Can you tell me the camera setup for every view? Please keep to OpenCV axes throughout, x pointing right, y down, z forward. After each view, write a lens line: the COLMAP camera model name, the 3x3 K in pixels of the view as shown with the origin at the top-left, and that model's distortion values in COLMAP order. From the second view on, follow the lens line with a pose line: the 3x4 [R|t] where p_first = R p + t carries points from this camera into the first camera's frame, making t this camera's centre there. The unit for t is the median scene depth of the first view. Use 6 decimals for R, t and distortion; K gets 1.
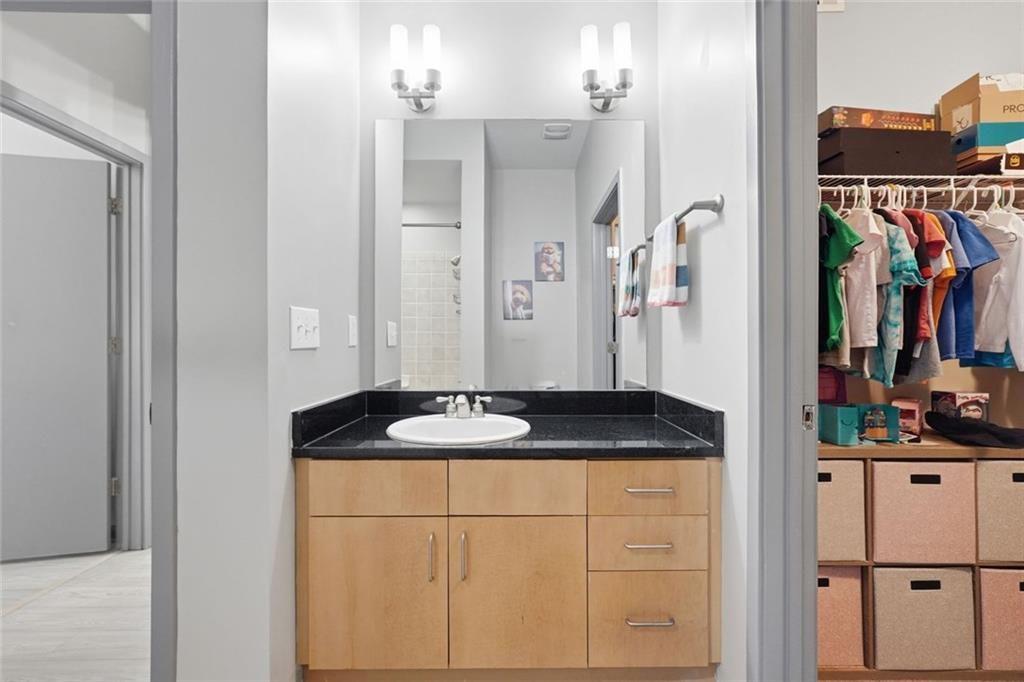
lens RADIAL K [[434.7, 0, 512.0], [0, 434.7, 341.0], [0, 0, 1]] dist [0.000108, 0.000019]
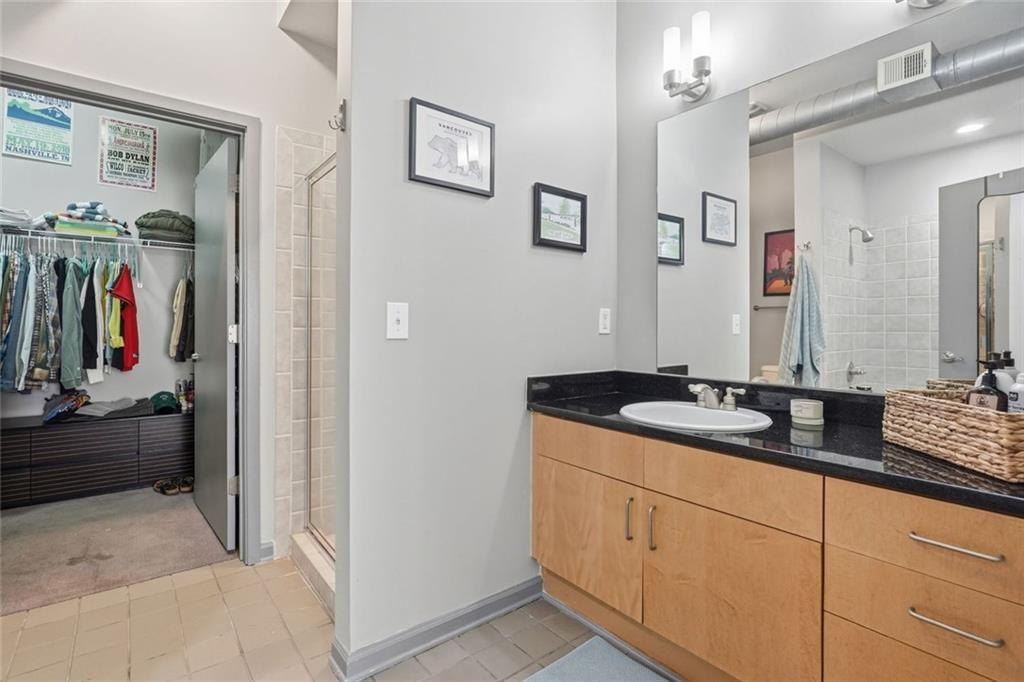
lens RADIAL K [[475.3, 0, 510.8], [0, 475.3, 328.3], [0, 0, 1]] dist [-0.025920, 0.000165]
pose [[0.614882, 0.002222, -0.788616, 0.438668], [-0.003554, 0.999994, 0.000047, -0.000184], [0.788611, 0.002774, 0.614886, -0.001323]]
